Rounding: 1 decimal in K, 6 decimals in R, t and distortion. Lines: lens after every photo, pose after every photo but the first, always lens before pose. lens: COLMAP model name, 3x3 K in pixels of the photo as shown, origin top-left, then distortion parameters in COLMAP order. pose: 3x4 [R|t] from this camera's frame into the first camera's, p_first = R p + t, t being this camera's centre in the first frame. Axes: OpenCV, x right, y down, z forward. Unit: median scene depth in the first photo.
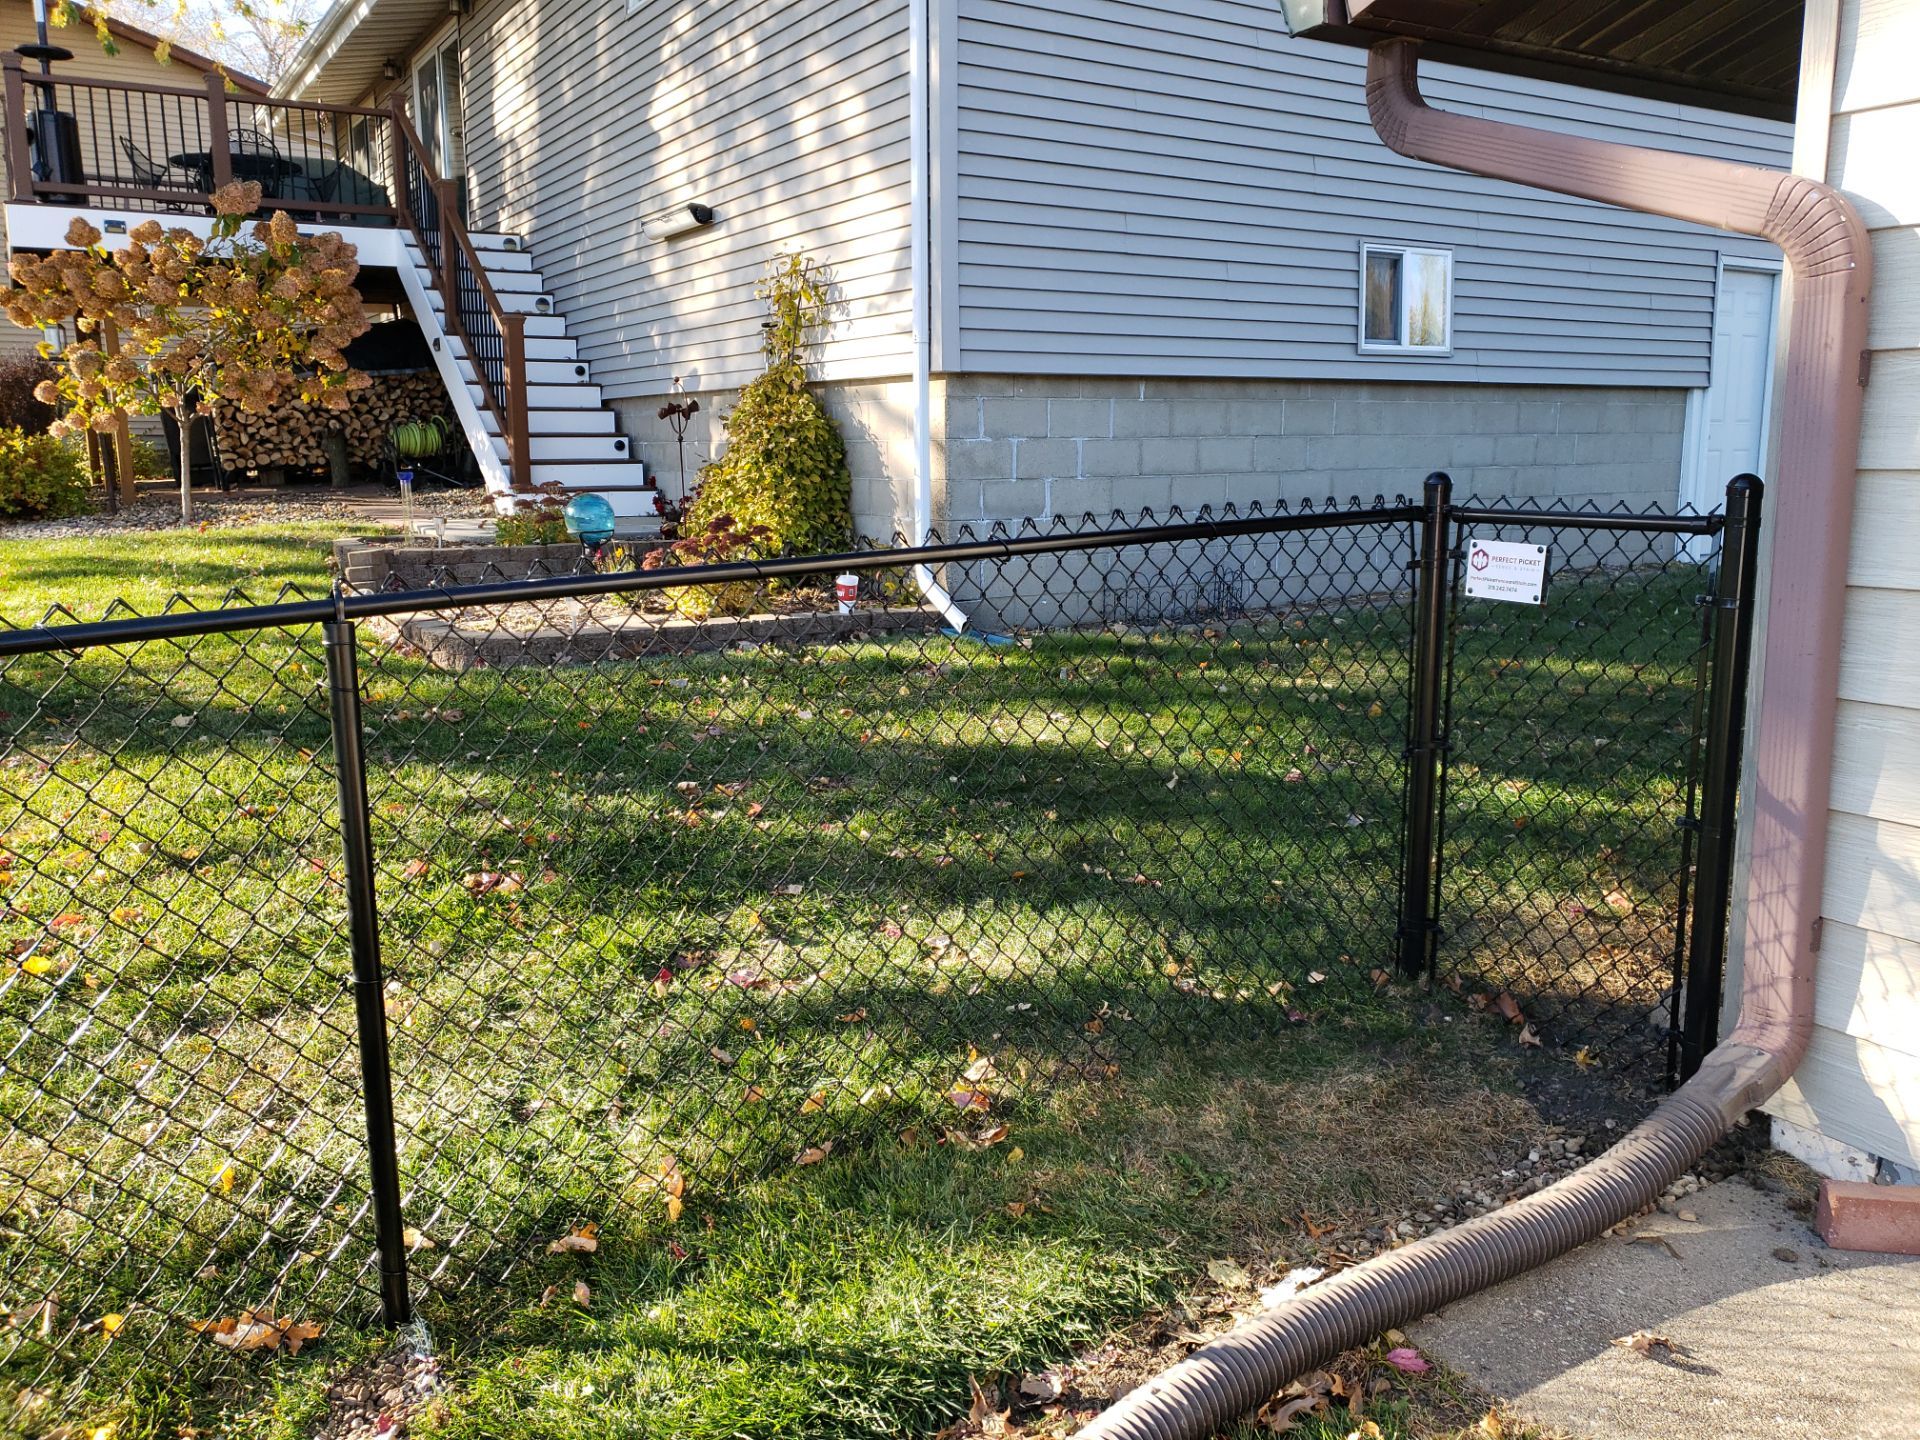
lens RADIAL K [[1460.5, 0, 960.0], [0, 1460.5, 720.0], [0, 0, 1]] dist [0.012264, 0.006539]
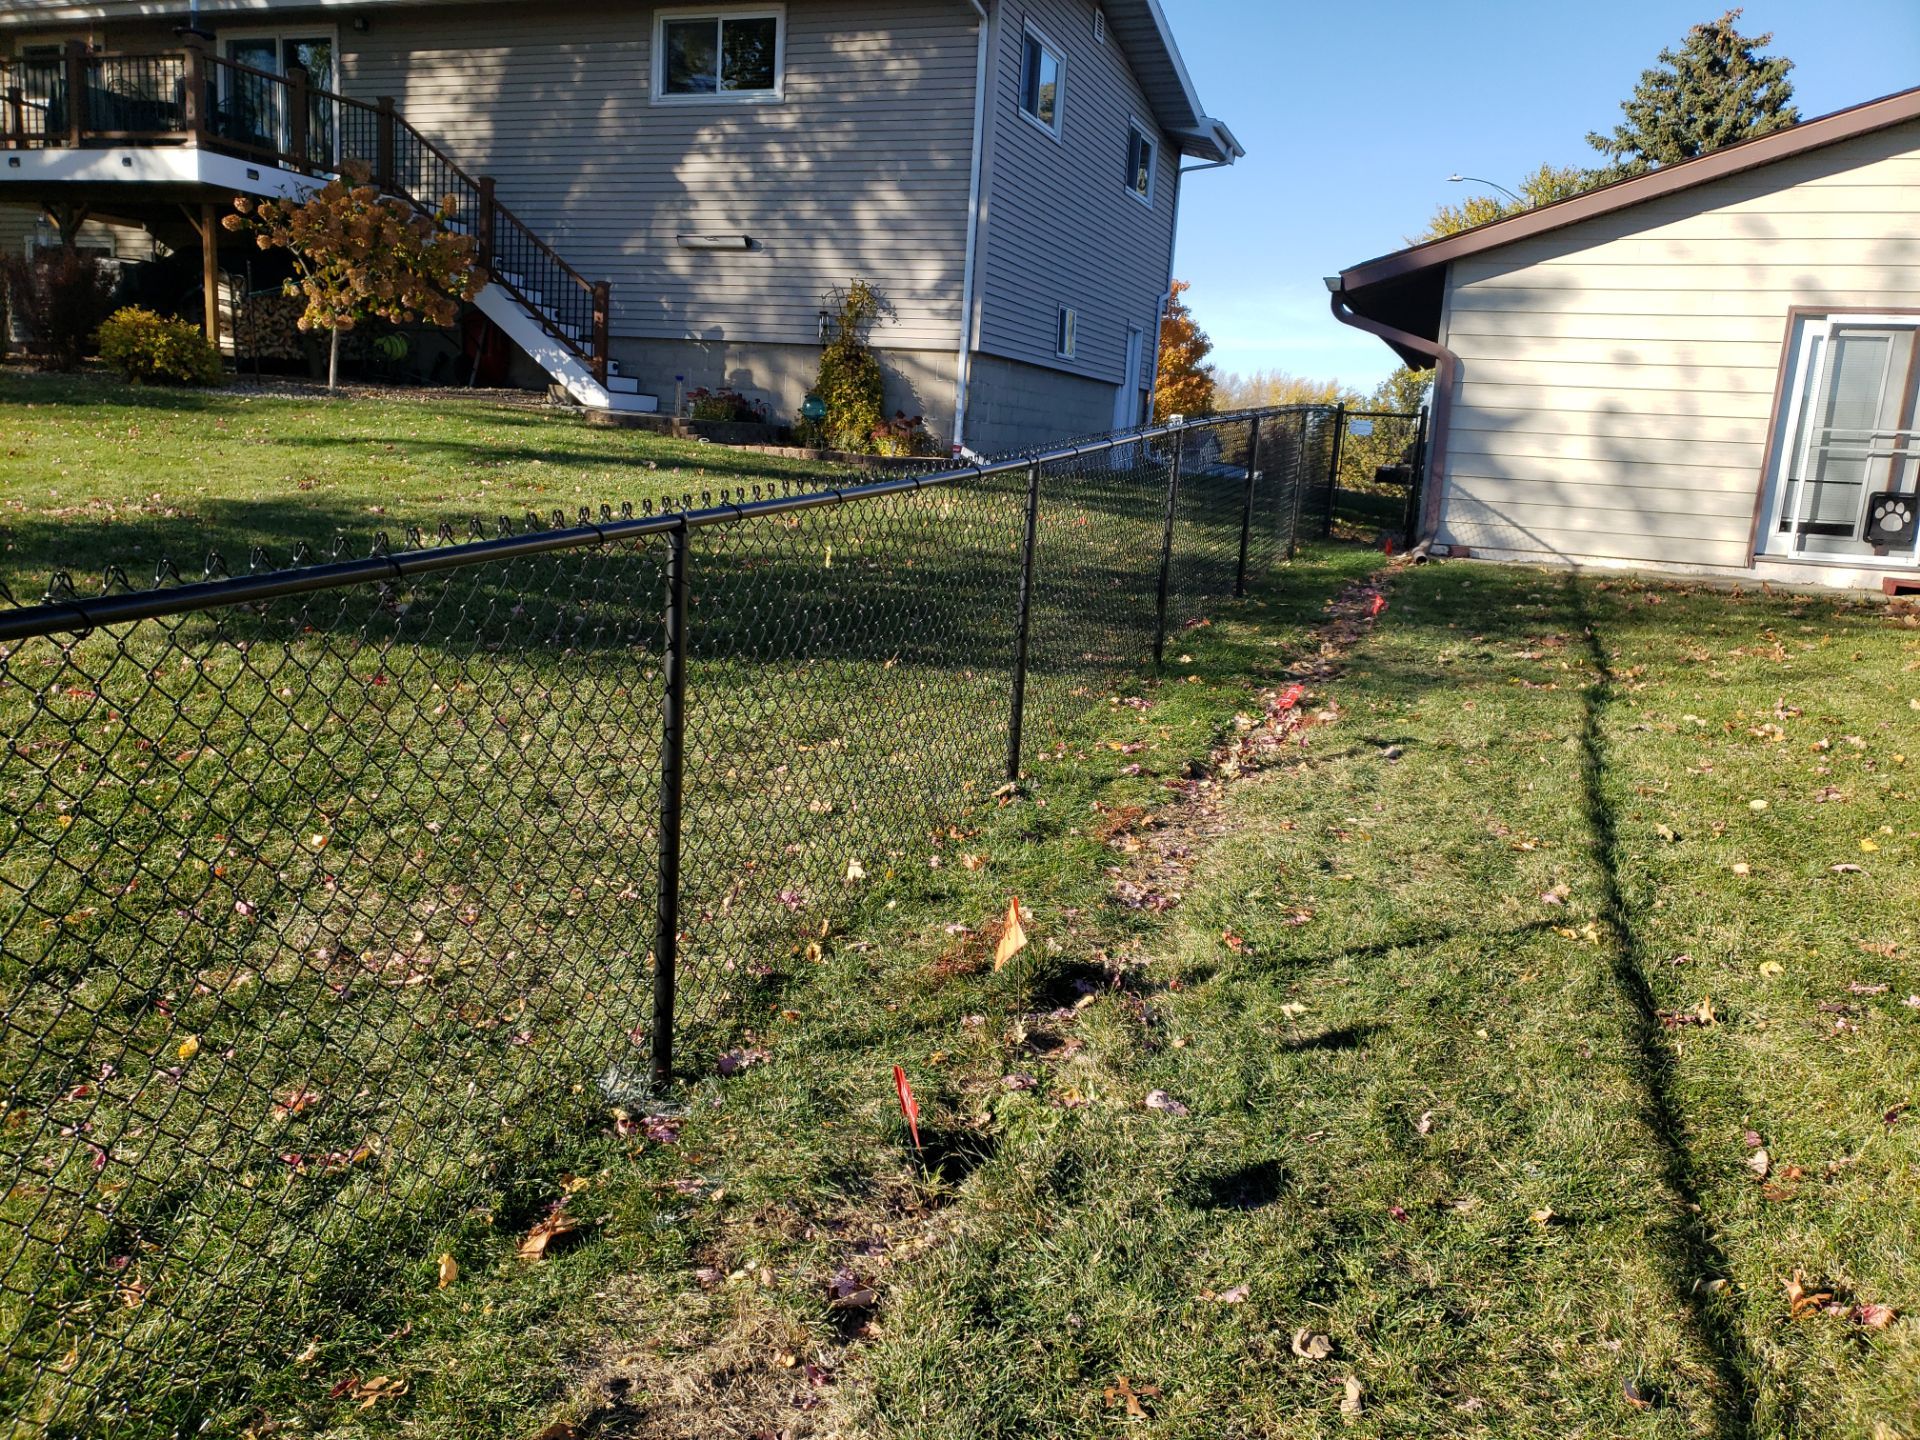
lens RADIAL K [[1460.5, 0, 960.0], [0, 1460.5, 720.0], [0, 0, 1]] dist [0.012264, 0.006539]
pose [[0.795420, -0.064859, 0.602578, -1.148263], [0.053755, 0.997889, 0.036451, 0.190951], [-0.603670, 0.003398, 0.797227, -0.596772]]
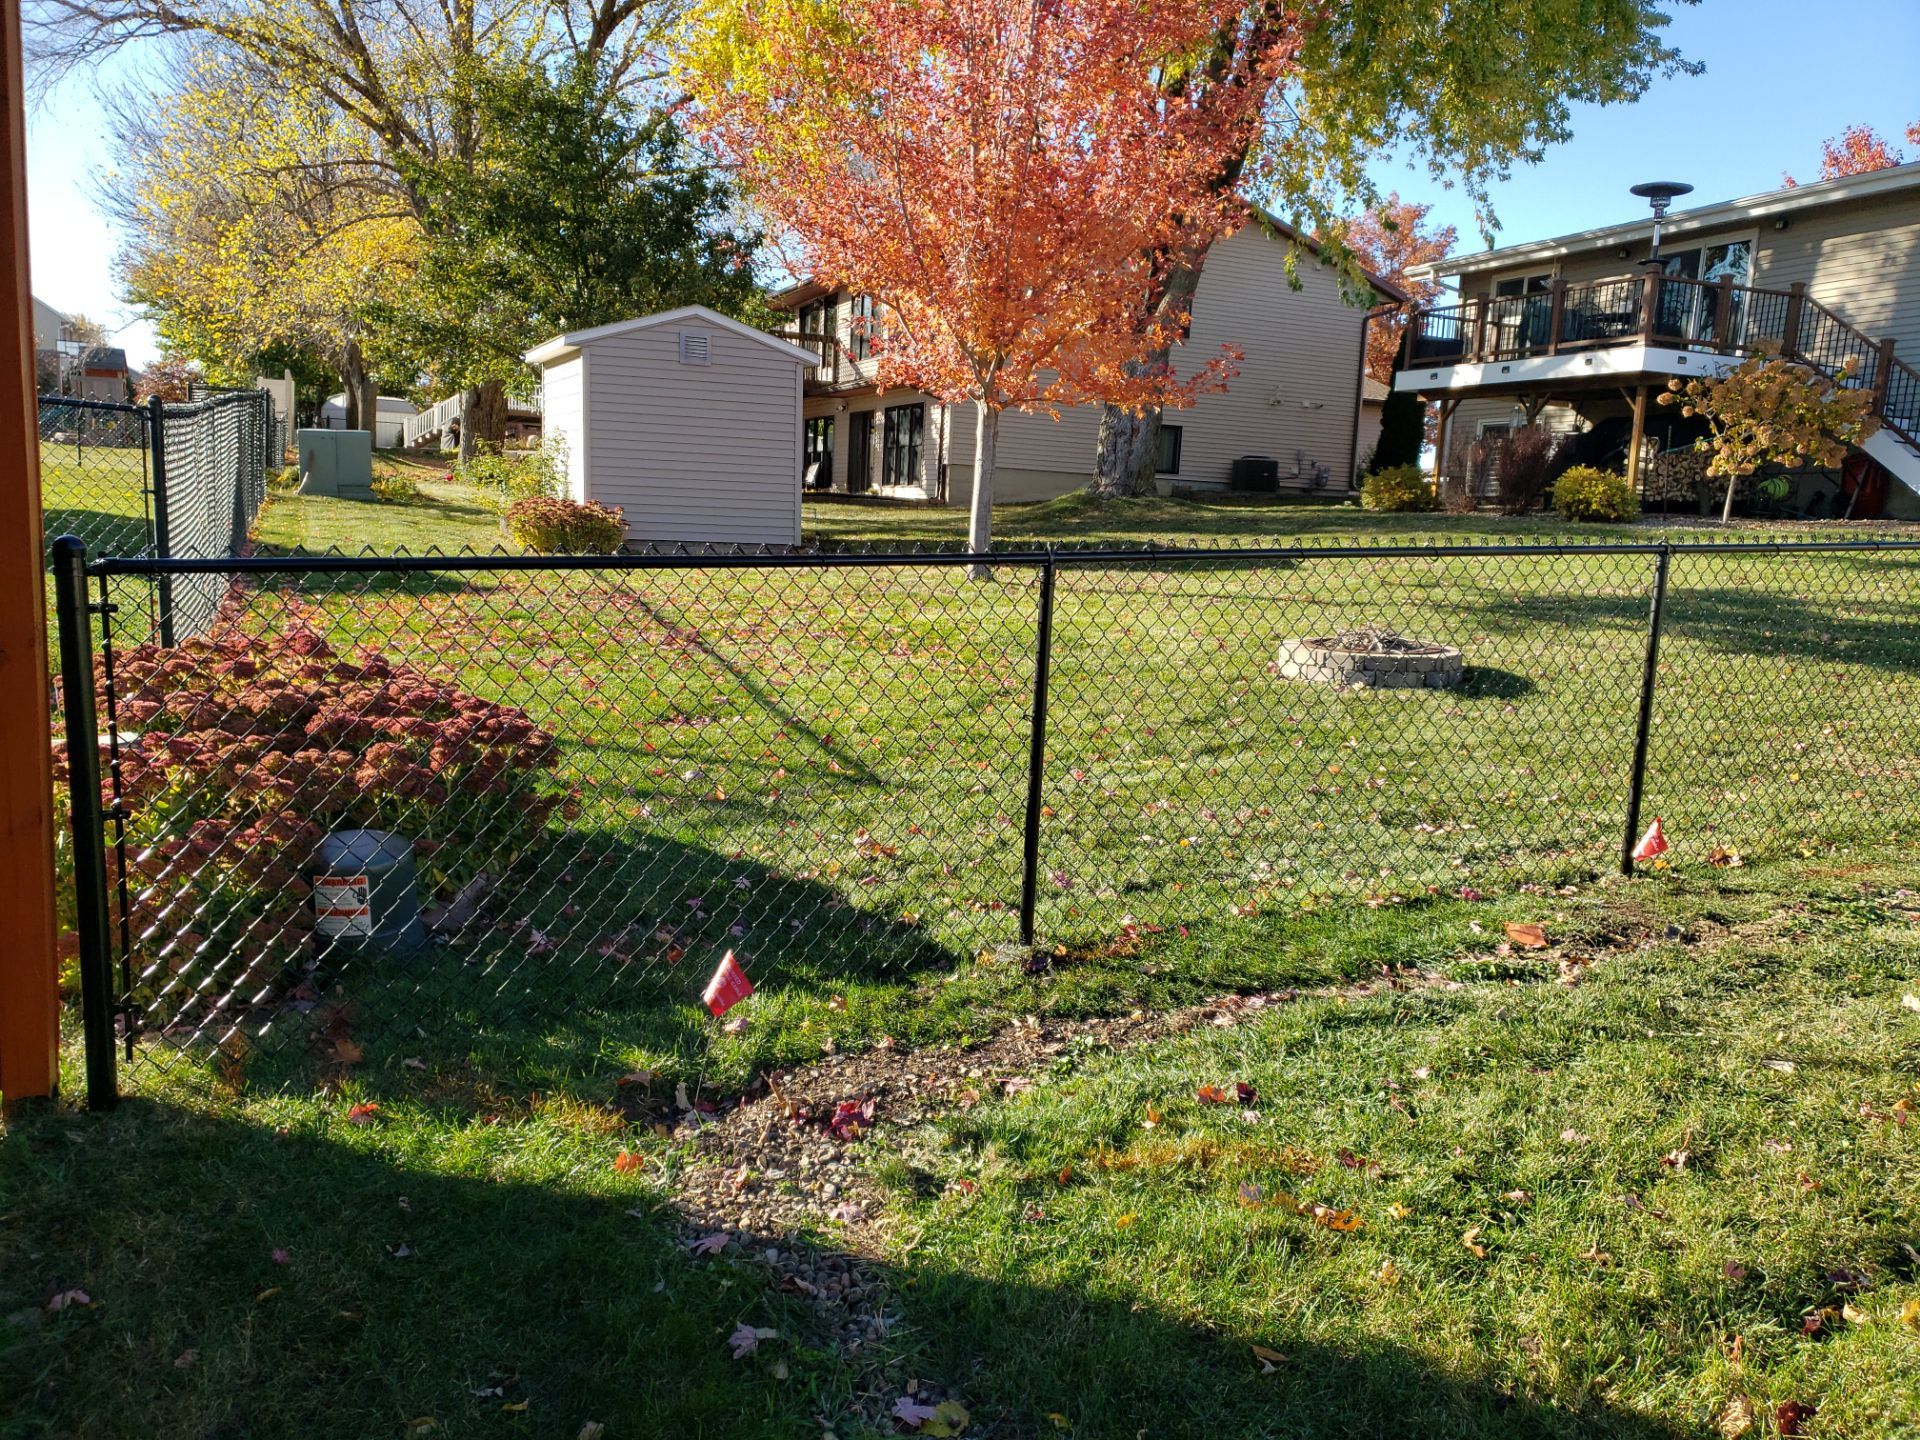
lens RADIAL K [[1460.5, 0, 960.0], [0, 1460.5, 720.0], [0, 0, 1]] dist [0.012264, 0.006539]
pose [[0.983261, 0.076333, -0.165444, -1.391827], [-0.085406, 0.995169, -0.048427, 0.310923], [0.160948, 0.061746, 0.985030, -1.045987]]
